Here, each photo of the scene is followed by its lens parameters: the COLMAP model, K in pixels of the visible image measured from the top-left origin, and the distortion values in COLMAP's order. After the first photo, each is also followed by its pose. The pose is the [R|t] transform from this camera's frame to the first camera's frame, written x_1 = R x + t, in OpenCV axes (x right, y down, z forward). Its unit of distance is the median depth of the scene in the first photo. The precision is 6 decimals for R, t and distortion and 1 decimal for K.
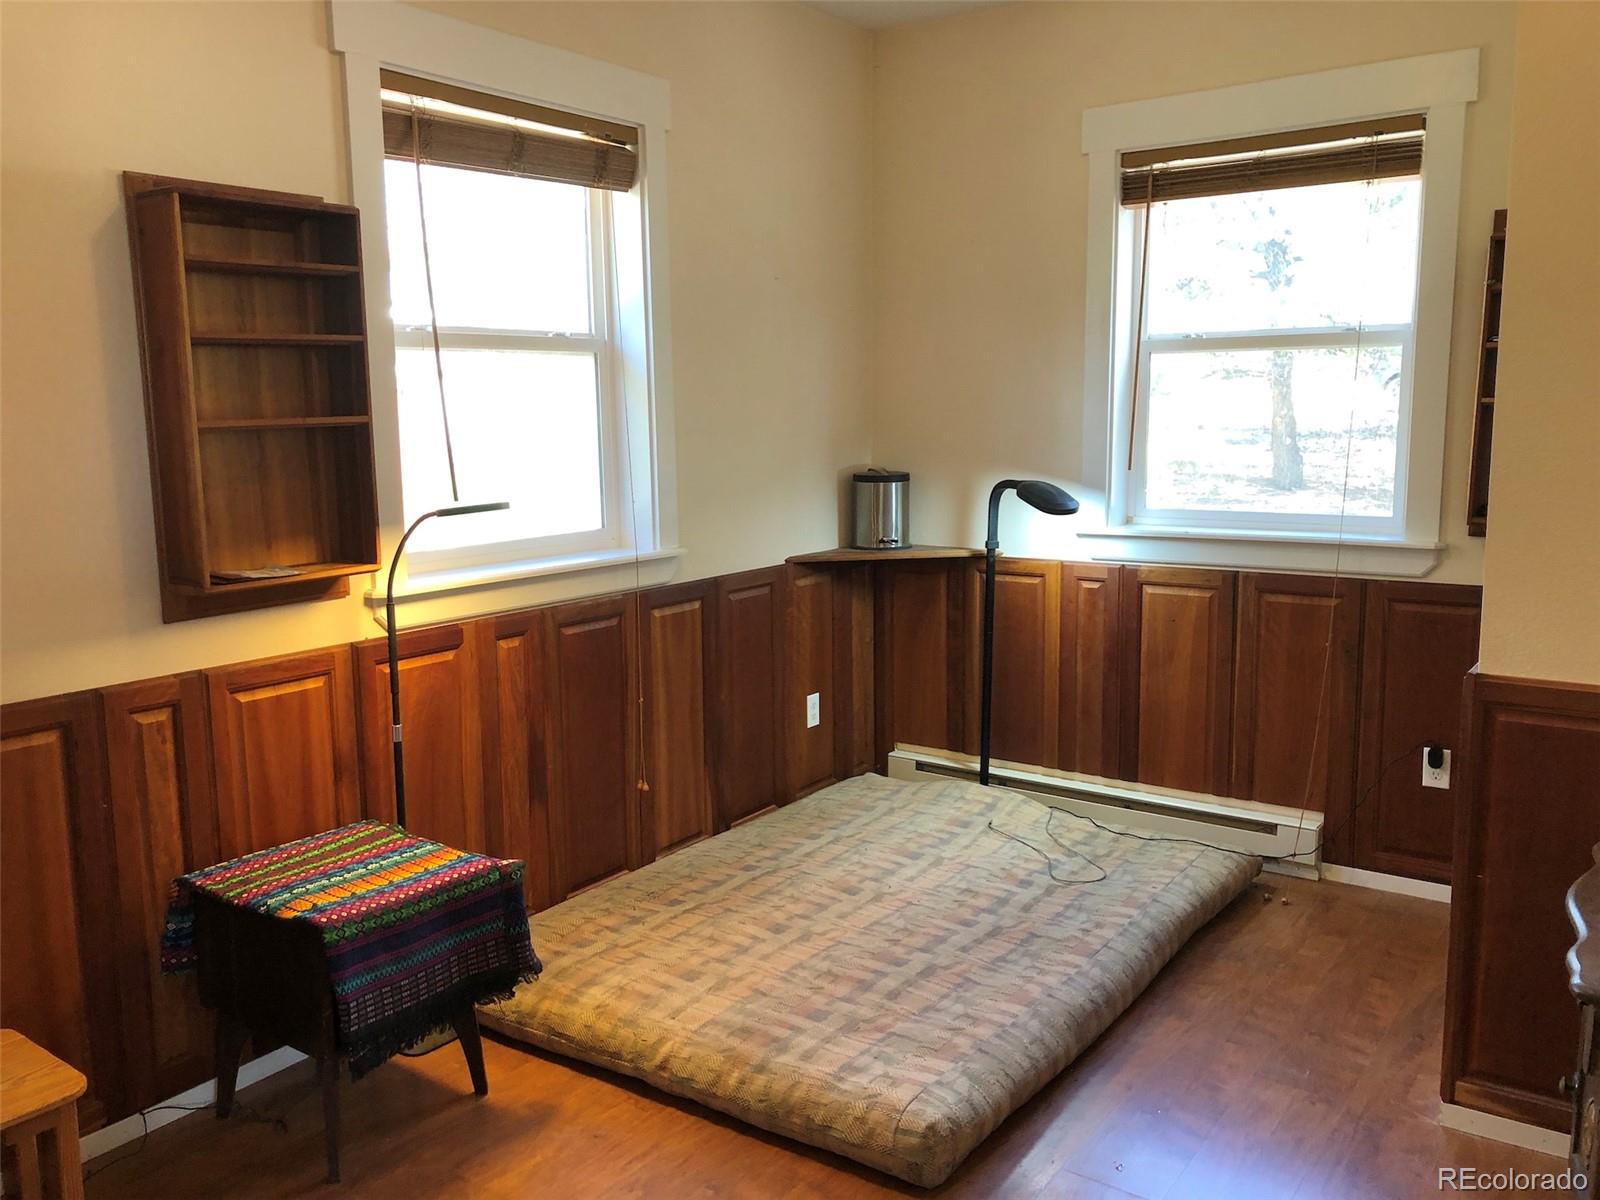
lens RADIAL K [[1314.2, 0, 790.4], [0, 1314.2, 595.9], [0, 0, 1]] dist [0.024102, -0.030315]
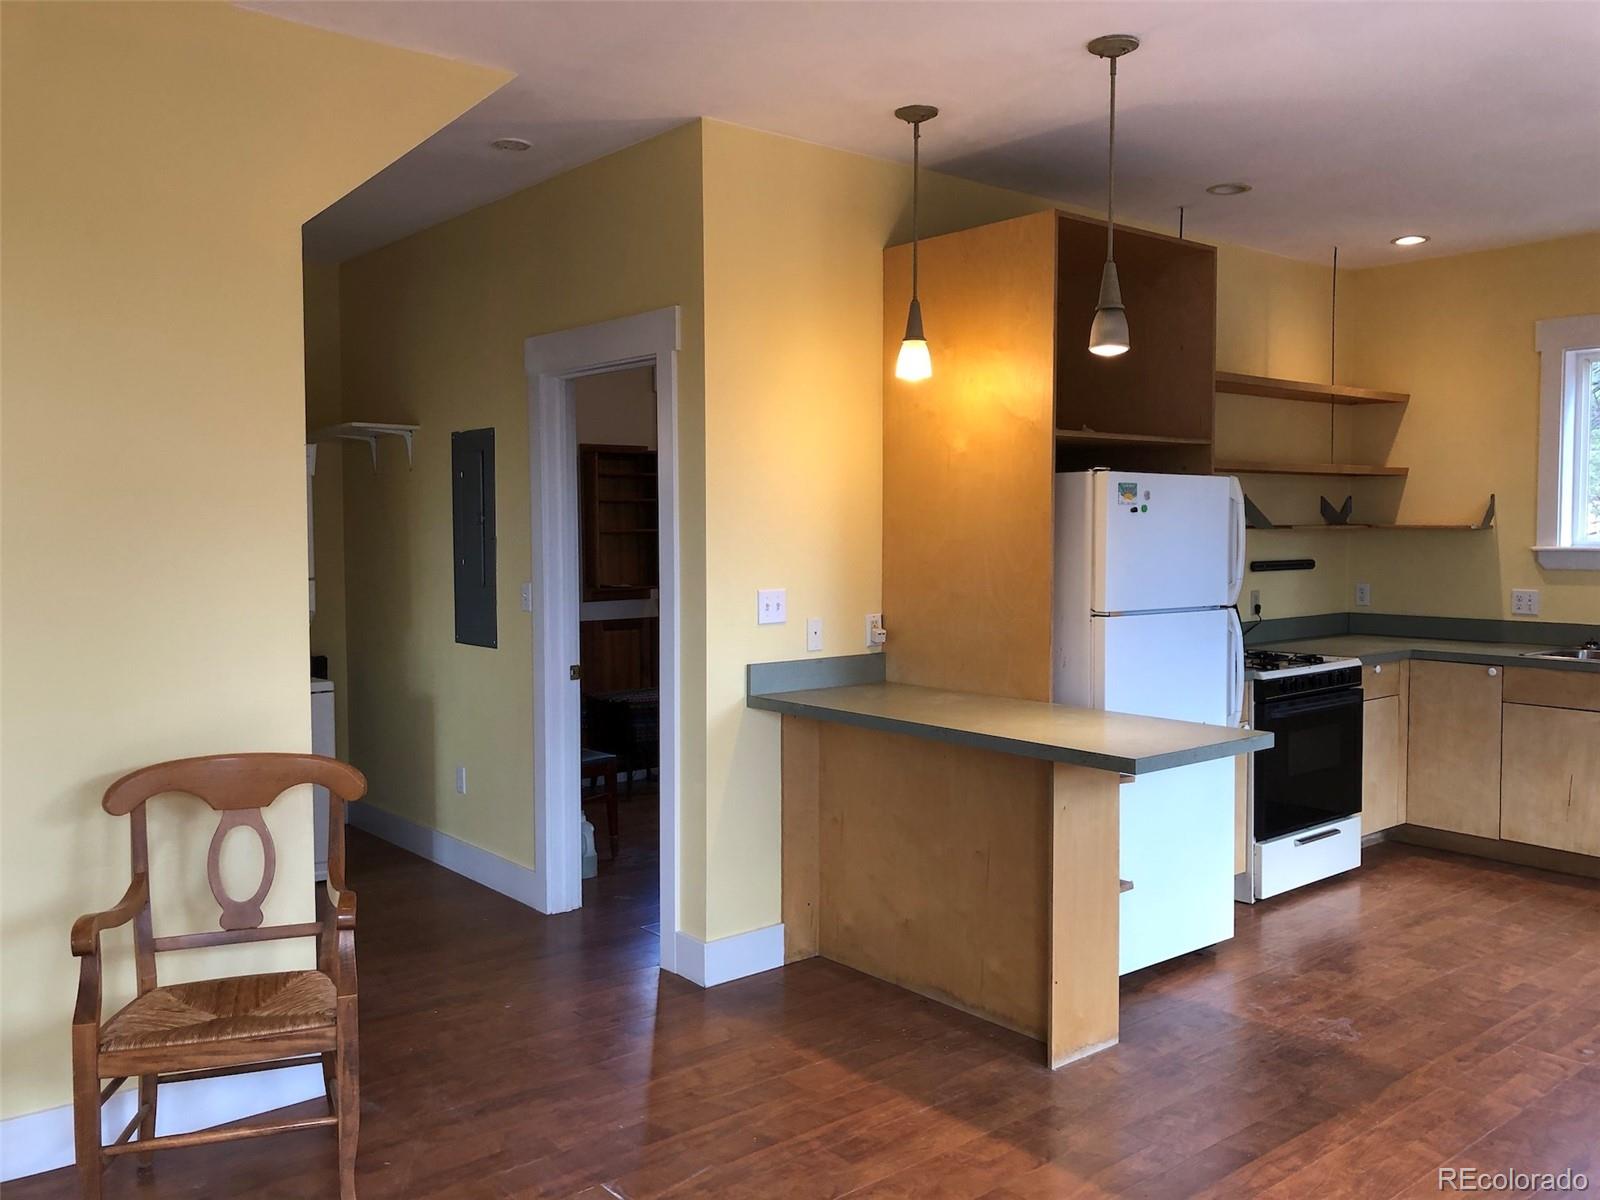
lens RADIAL K [[1314.2, 0, 795.1], [0, 1314.2, 581.8], [0, 0, 1]] dist [0.024102, -0.030315]
pose [[0.965230, 0.018903, -0.260717, 0.672512], [-0.042961, 0.995291, -0.086888, 0.199558], [0.257847, 0.095067, 0.961497, -1.543082]]
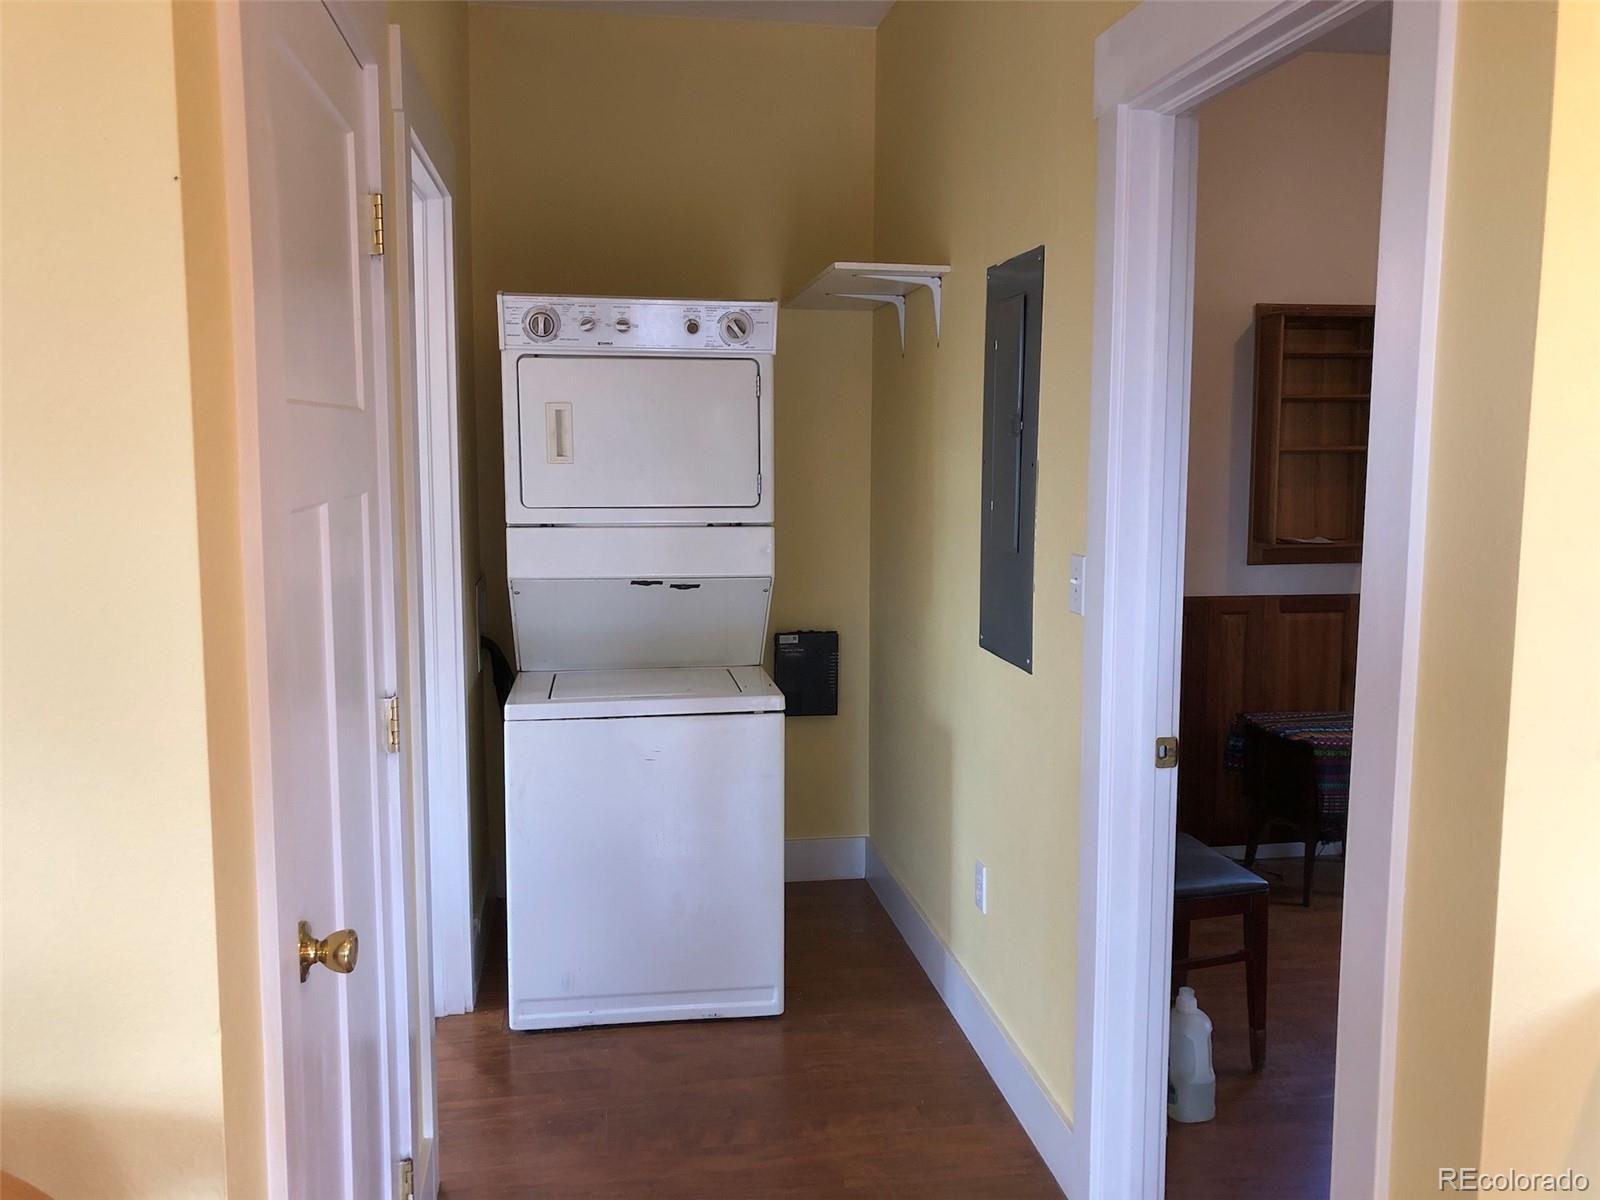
lens RADIAL K [[1314.2, 0, 803.9], [0, 1314.2, 590.0], [0, 0, 1]] dist [0.024102, -0.030315]
pose [[0.704385, 0.094205, -0.703539, 0.319769], [-0.109078, 0.993747, 0.023856, 0.075011], [0.701388, 0.059937, 0.710256, -0.604396]]
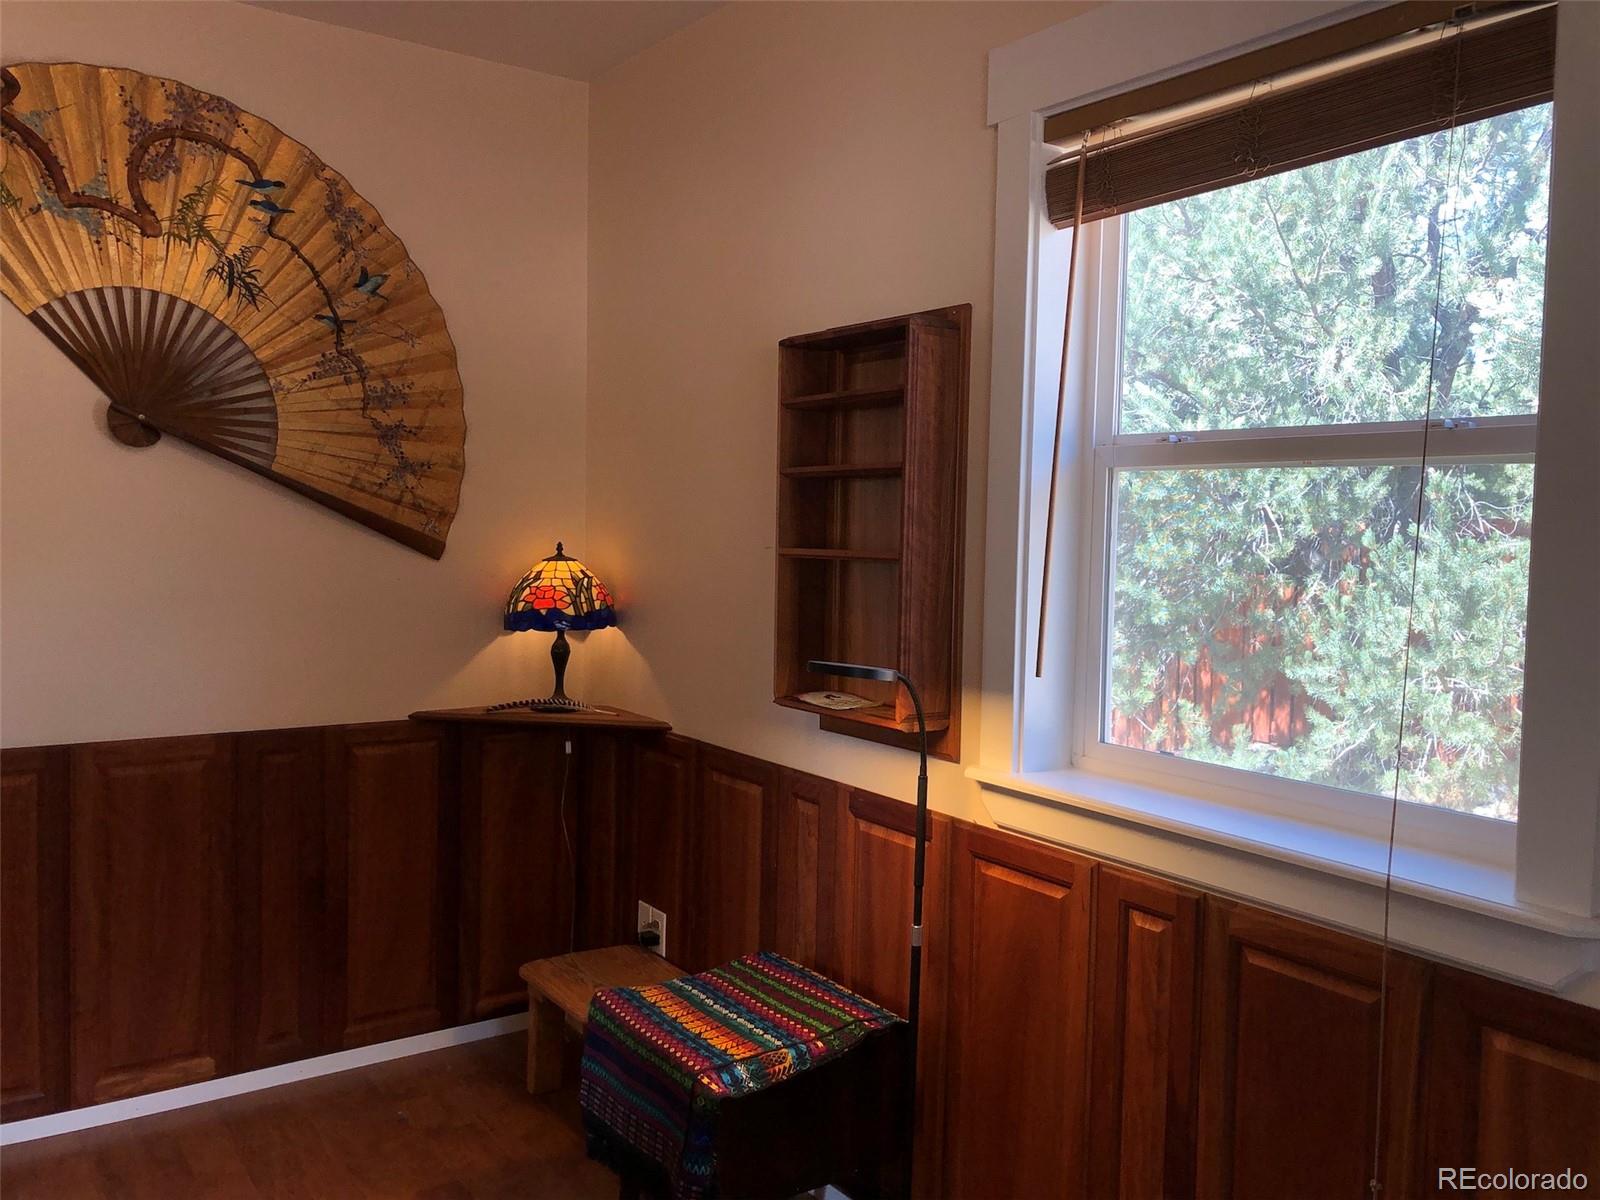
lens RADIAL K [[1314.2, 0, 799.9], [0, 1314.2, 593.2], [0, 0, 1]] dist [0.024102, -0.030315]
pose [[-0.353021, 0.054421, -0.934031, 0.569967], [-0.147042, 0.982674, 0.112830, -0.222168], [0.923988, 0.177173, -0.338903, 1.378540]]
